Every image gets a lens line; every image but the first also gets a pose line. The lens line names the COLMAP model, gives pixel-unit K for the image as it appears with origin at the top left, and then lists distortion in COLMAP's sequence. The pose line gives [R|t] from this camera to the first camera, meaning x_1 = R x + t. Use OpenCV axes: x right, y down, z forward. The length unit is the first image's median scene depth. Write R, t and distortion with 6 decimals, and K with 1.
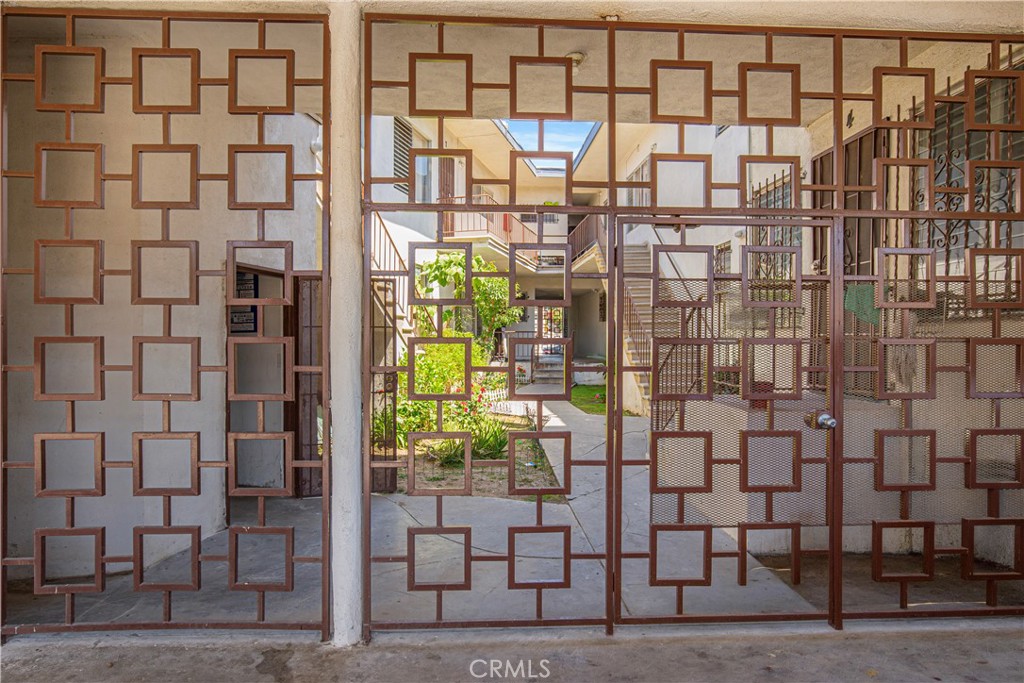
lens RADIAL K [[619.3, 0, 512.0], [0, 619.3, 341.5], [0, 0, 1]] dist [-0.000214, 0.000010]
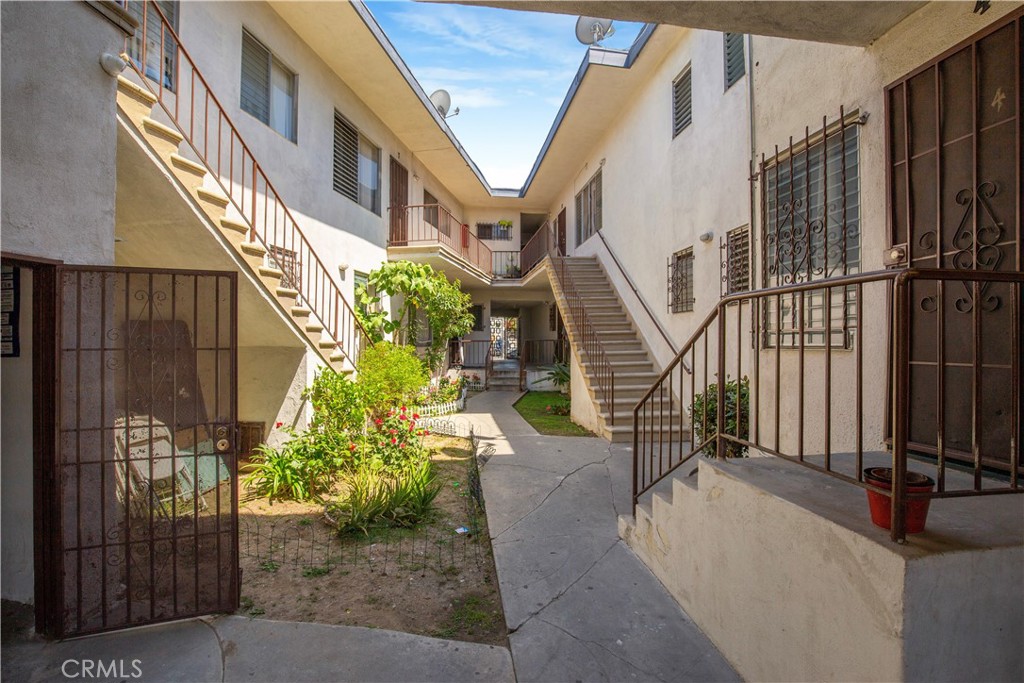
lens RADIAL K [[470.7, 0, 512.0], [0, 470.7, 341.5], [0, 0, 1]] dist [-0.033288, -0.000169]
pose [[0.997900, -0.001844, 0.064750, 0.030136], [0.002140, 0.999988, -0.004494, -0.014090], [-0.064740, 0.004623, 0.997891, 0.252706]]
